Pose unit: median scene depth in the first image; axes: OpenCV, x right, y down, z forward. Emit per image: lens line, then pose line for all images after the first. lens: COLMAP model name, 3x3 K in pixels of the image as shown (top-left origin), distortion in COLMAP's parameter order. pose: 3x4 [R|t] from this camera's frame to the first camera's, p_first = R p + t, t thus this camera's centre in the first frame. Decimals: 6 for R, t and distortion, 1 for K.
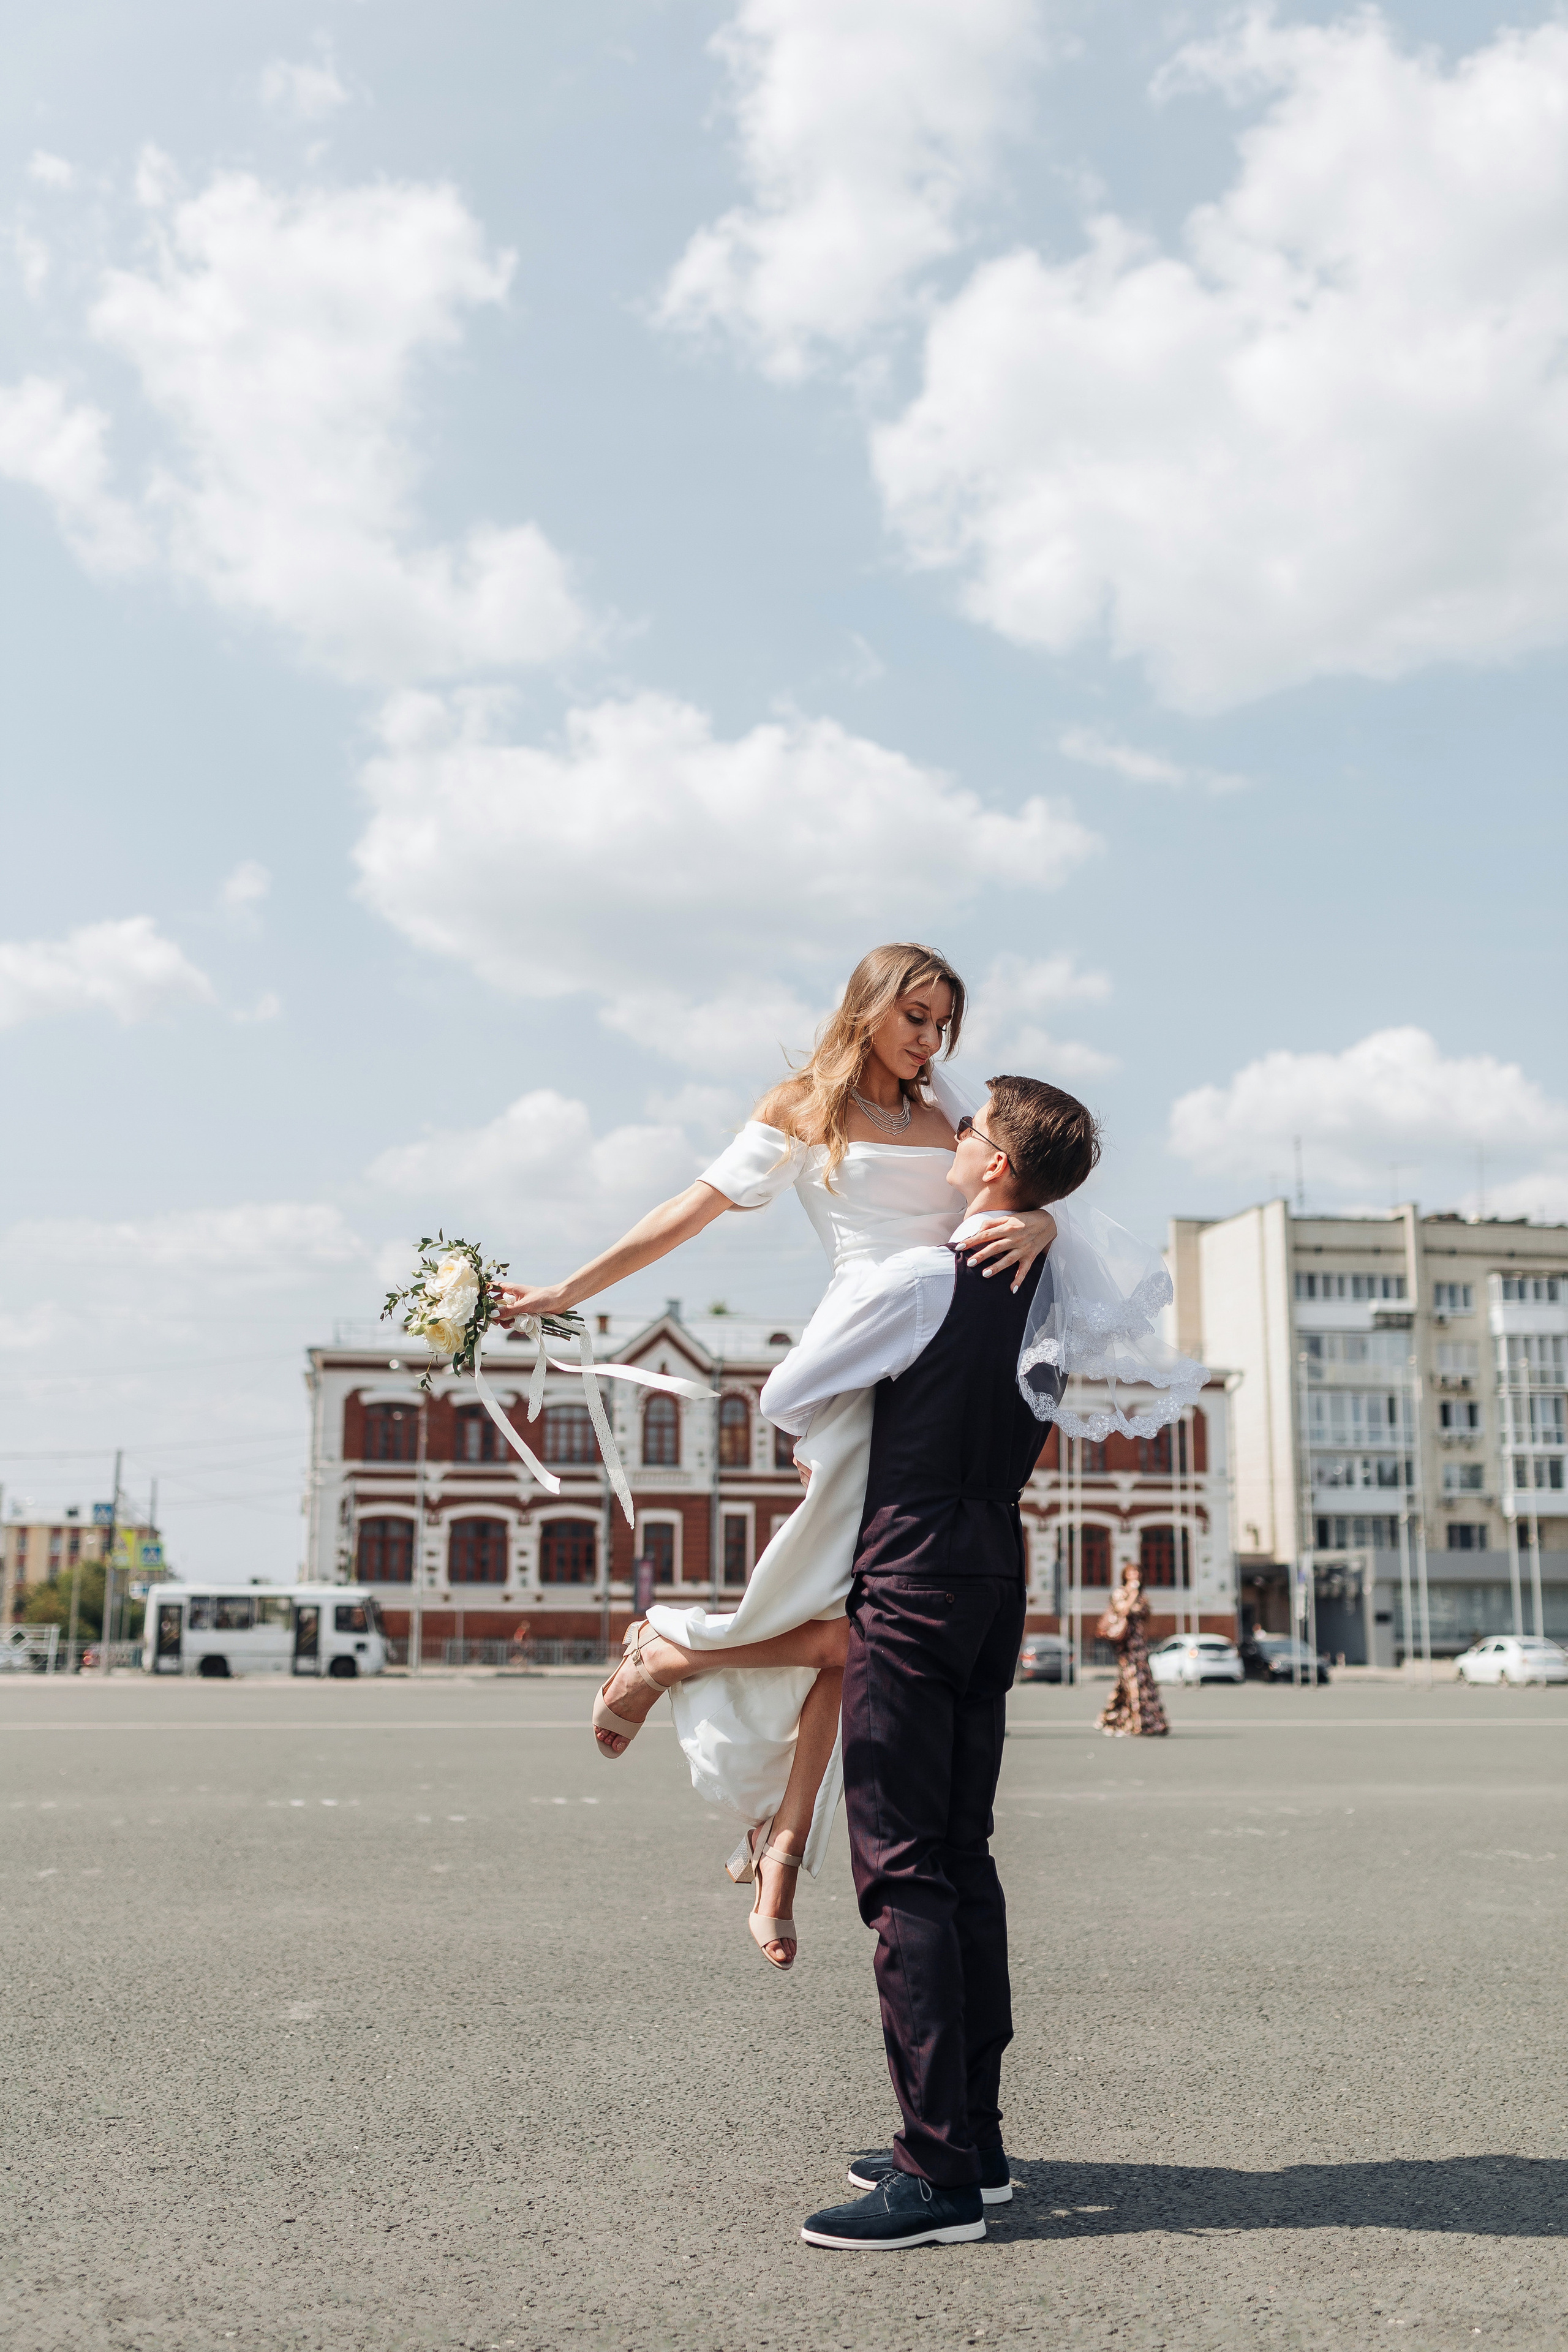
lens RADIAL K [[2165.2, 0, 817.9], [0, 2165.2, 1173.6], [0, 0, 1]] dist [-0.017327, 0.000000]
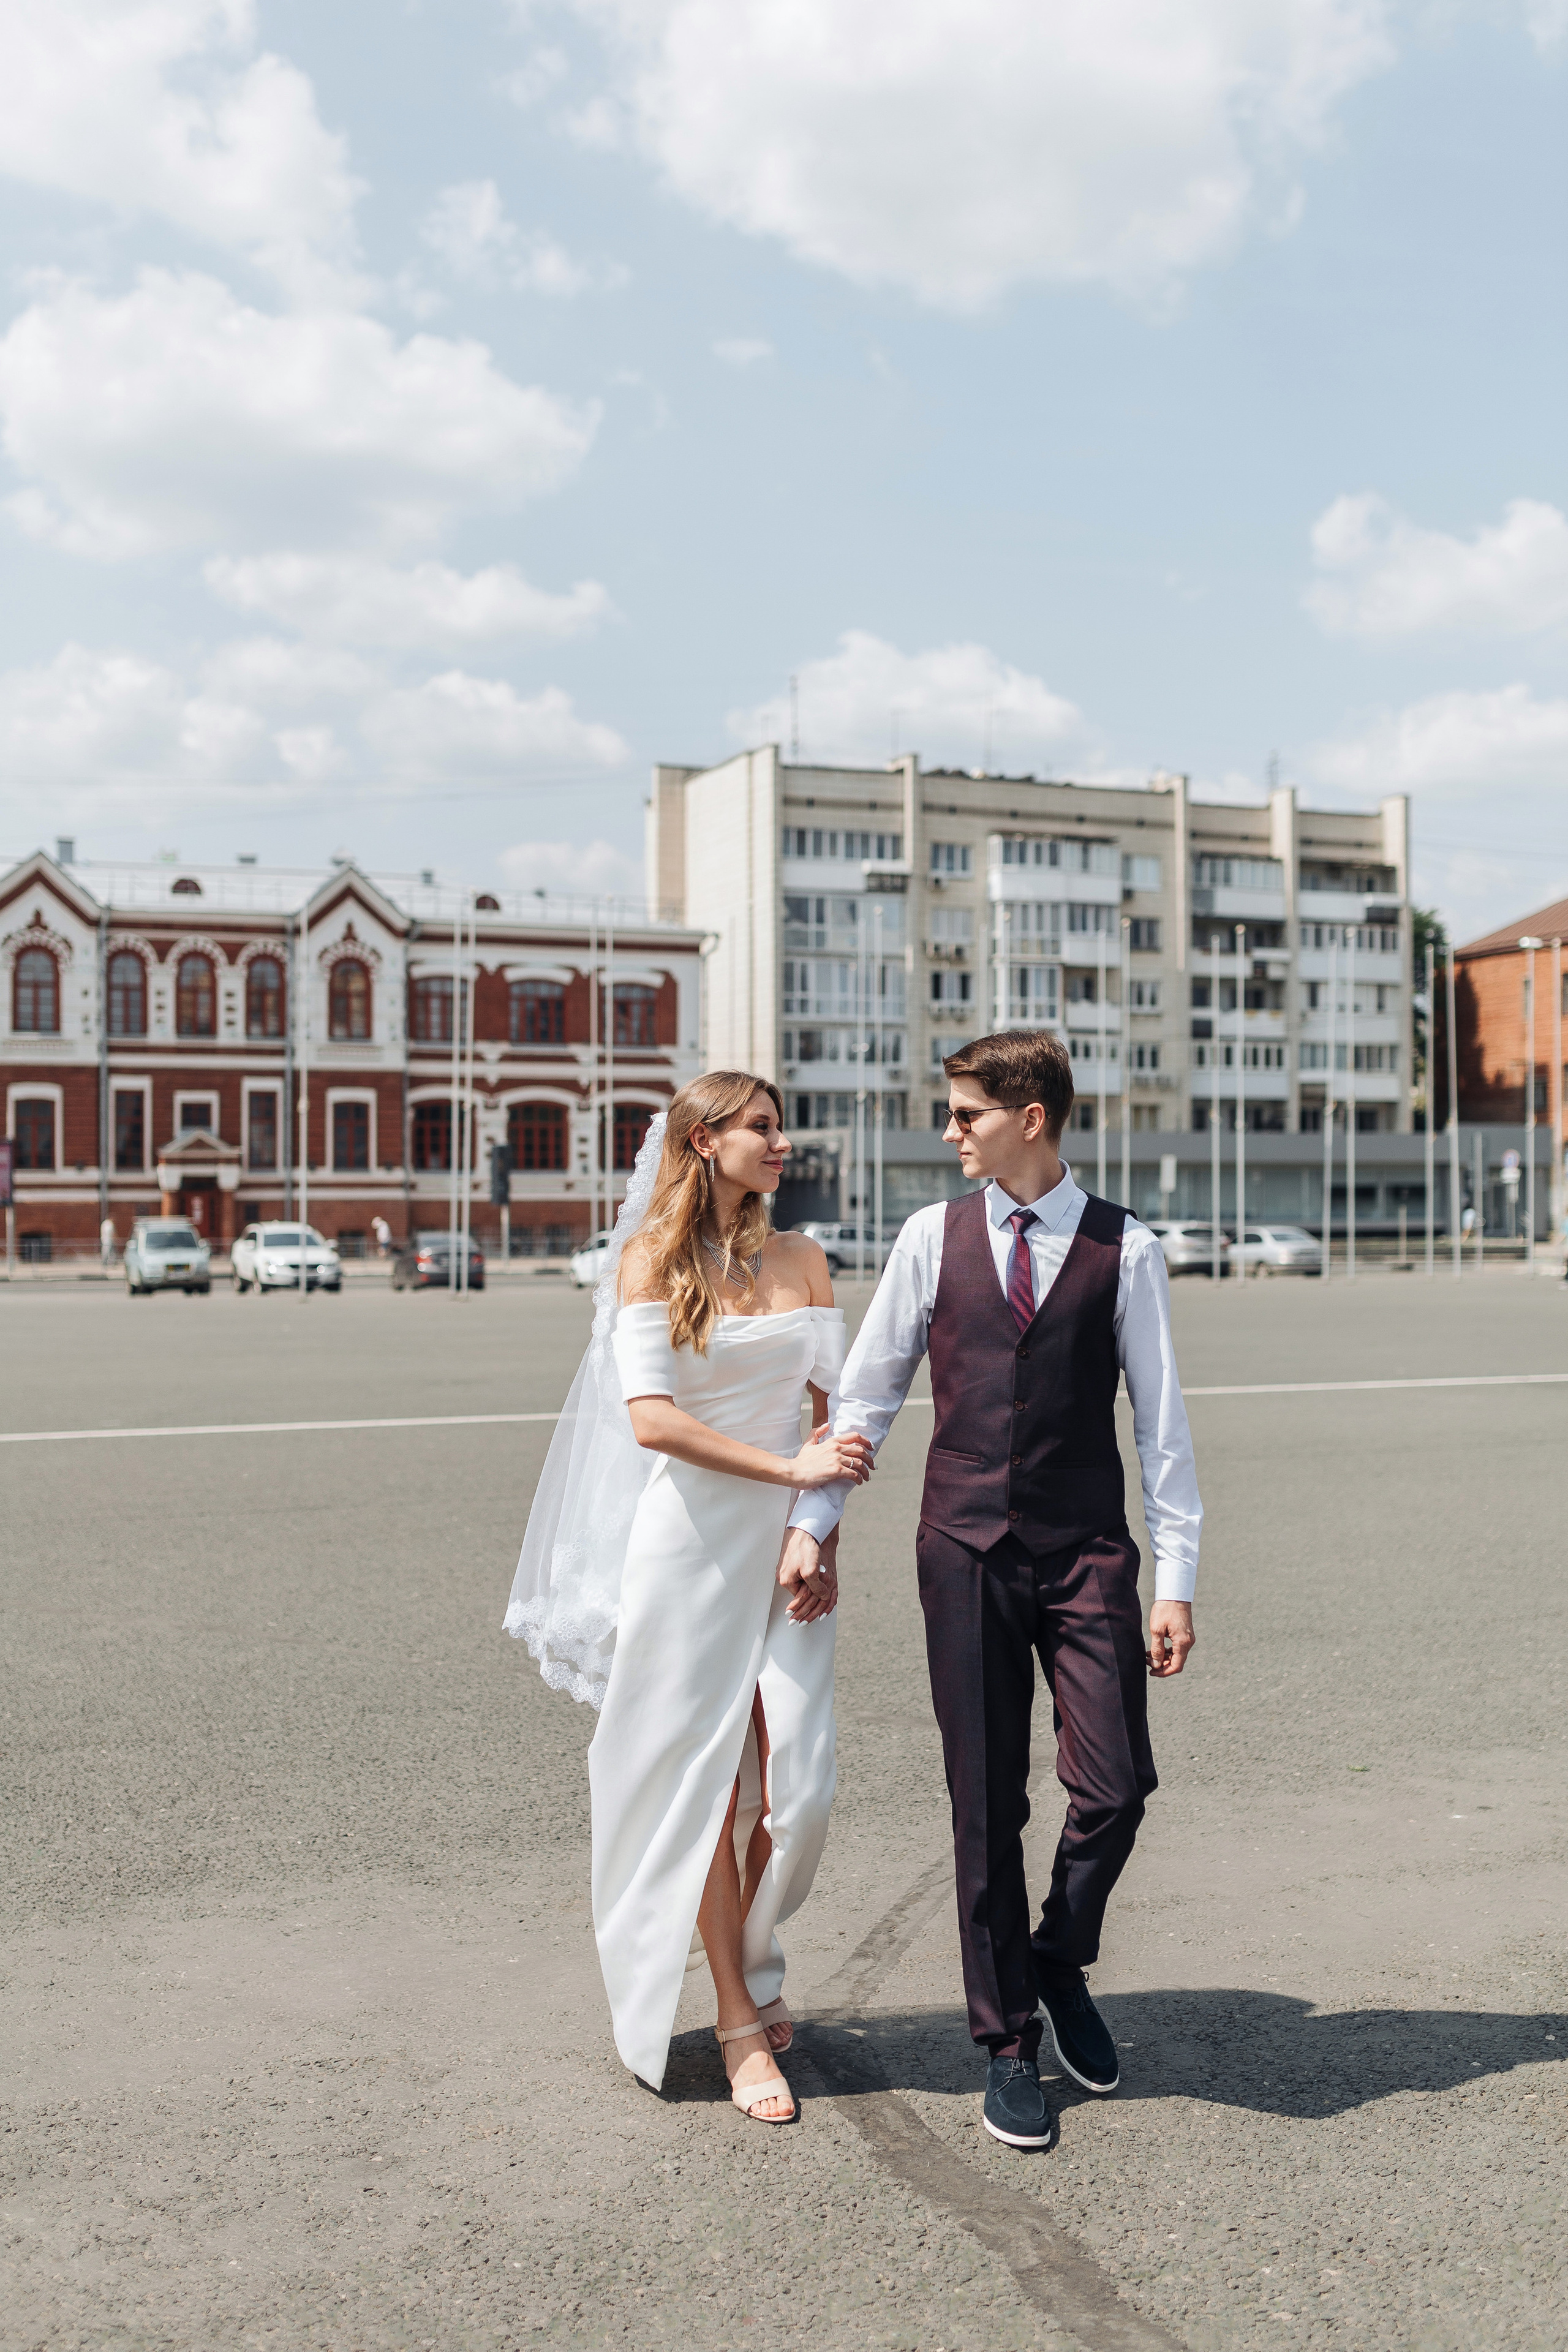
lens RADIAL K [[2165.2, 0, 789.6], [0, 2165.2, 1180.9], [0, 0, 1]] dist [-0.017327, 0.000000]
pose [[0.978983, -0.006341, 0.203844, 0.040074], [-0.034129, 0.980327, 0.194406, 0.015953], [-0.201067, -0.197278, 0.959507, 0.107611]]
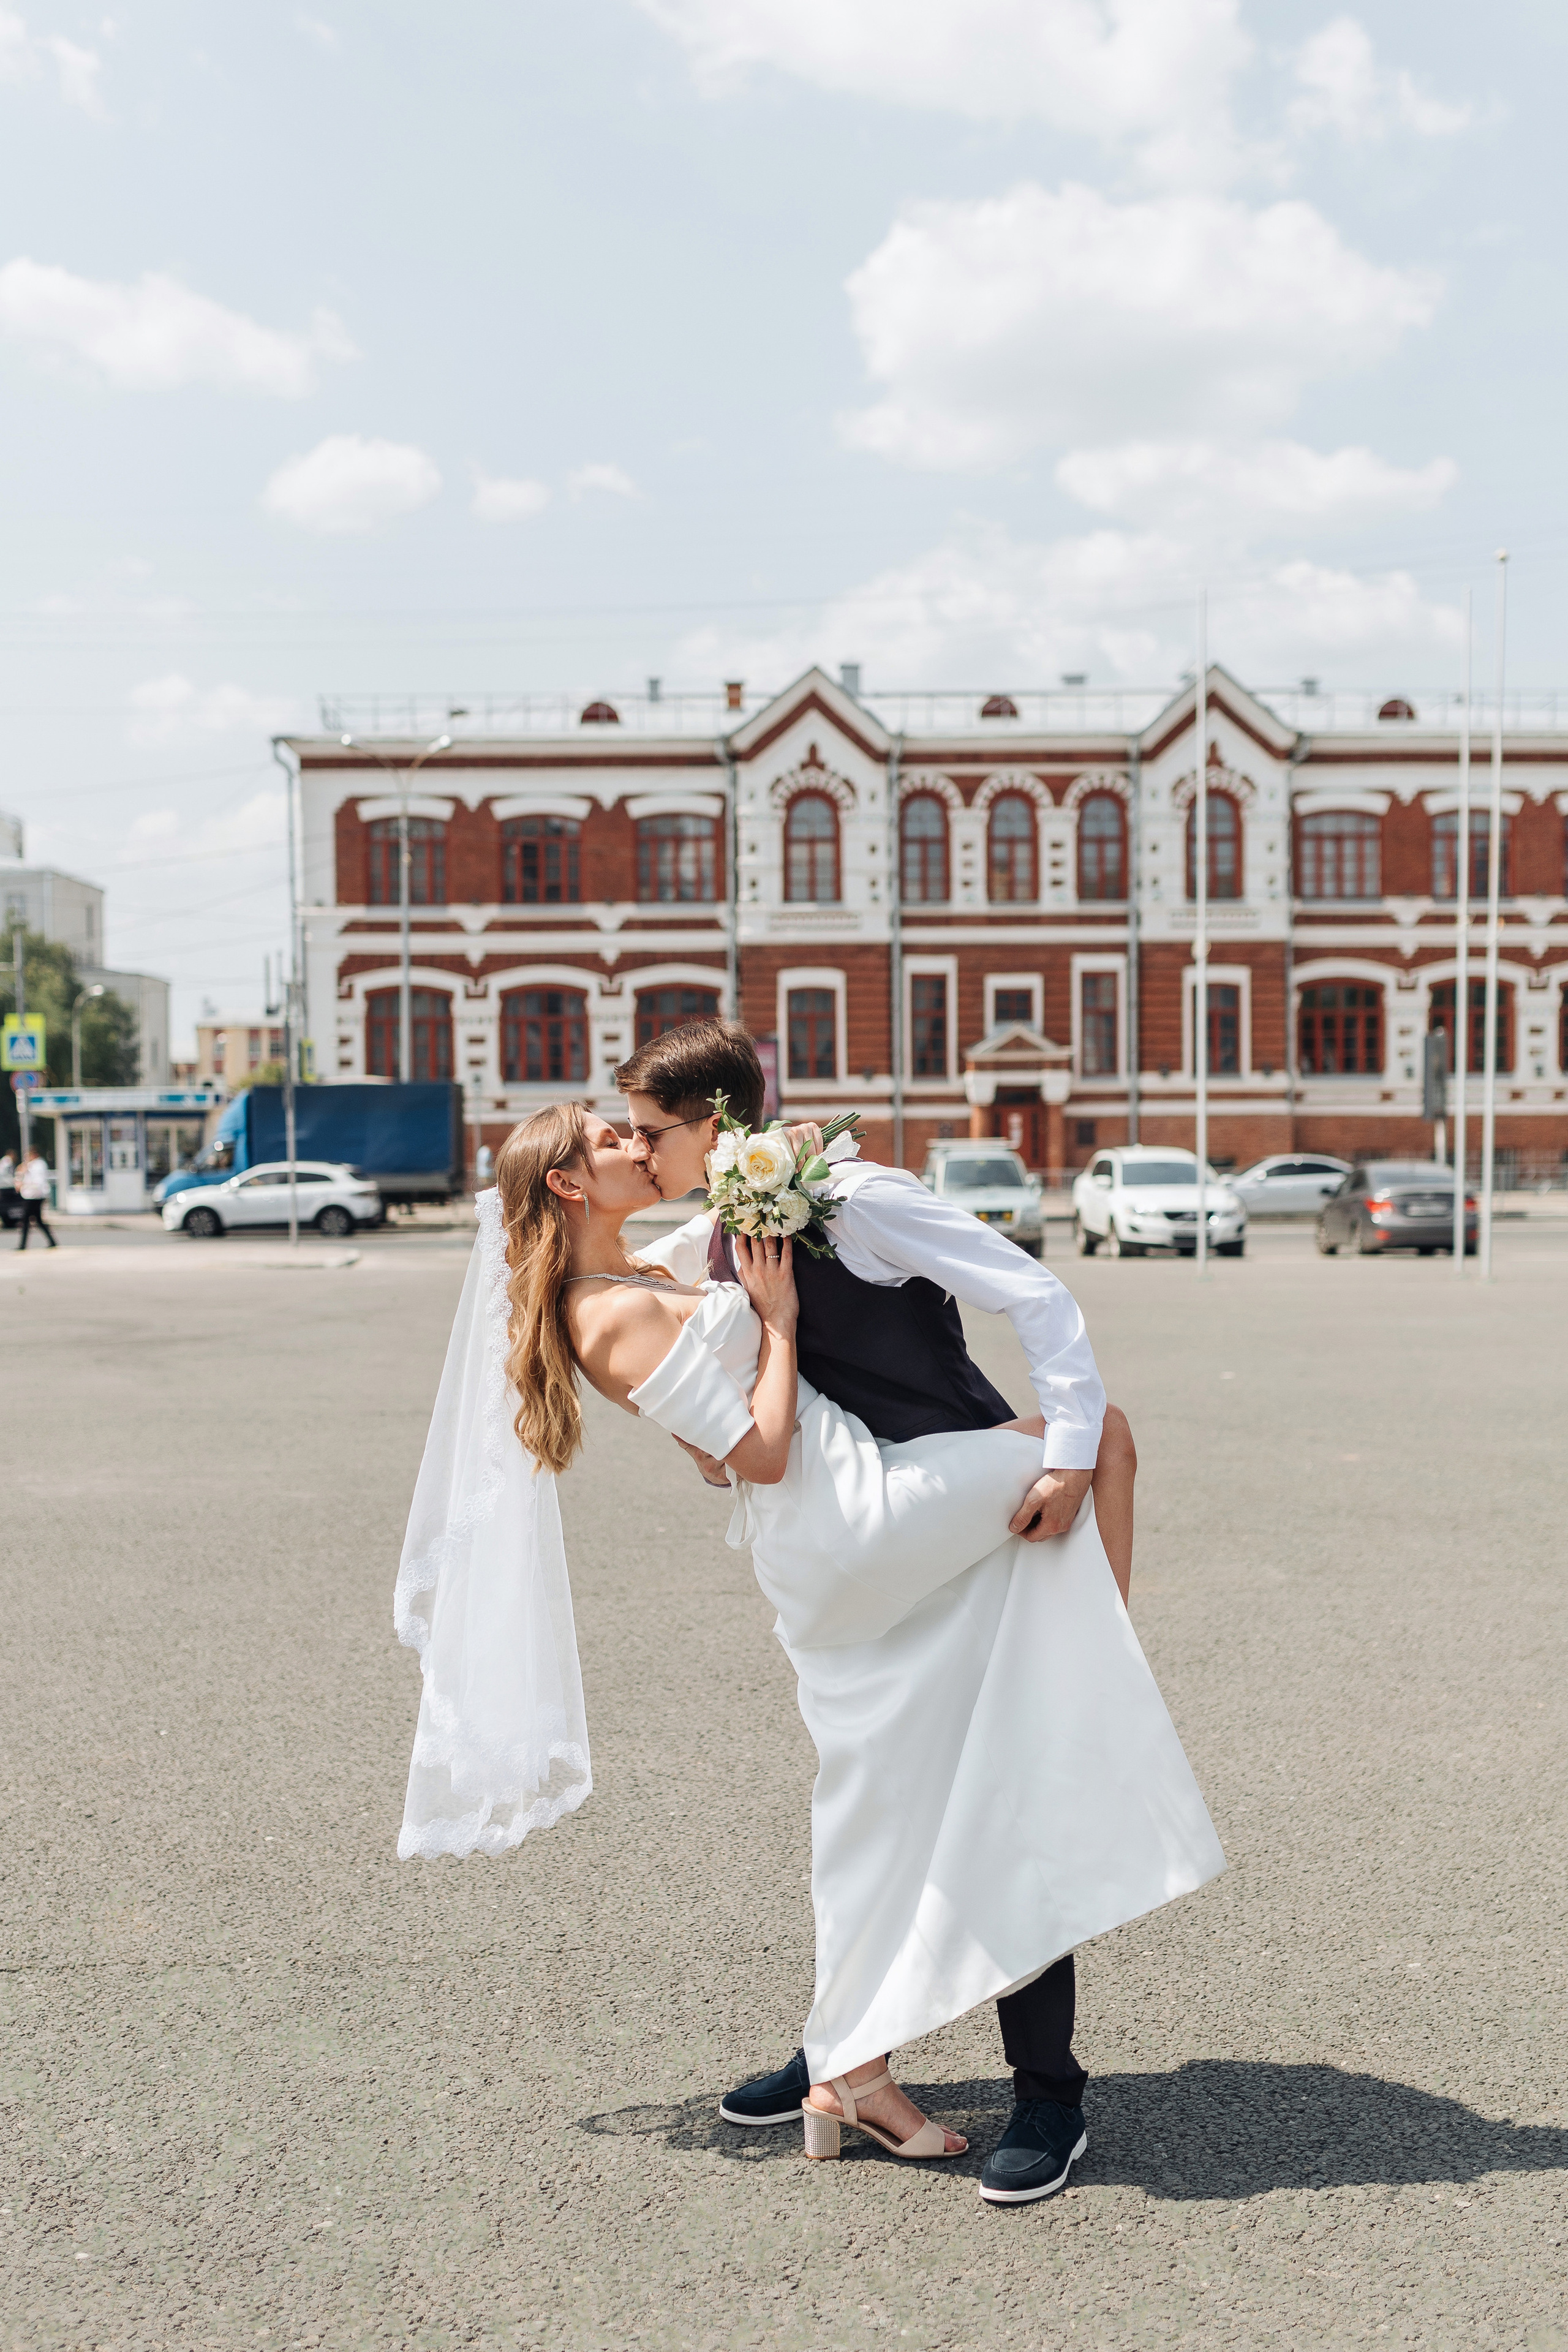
lens RADIAL K [[2310.2, 0, 778.7], [0, 2310.2, 1178.4], [0, 0, 1]] dist [-0.008798, 0.000000]
pose [[0.987050, -0.008970, -0.160160, 0.026797], [0.045278, 0.973417, 0.224521, 0.053792], [0.153889, -0.228865, 0.961217, 0.279132]]
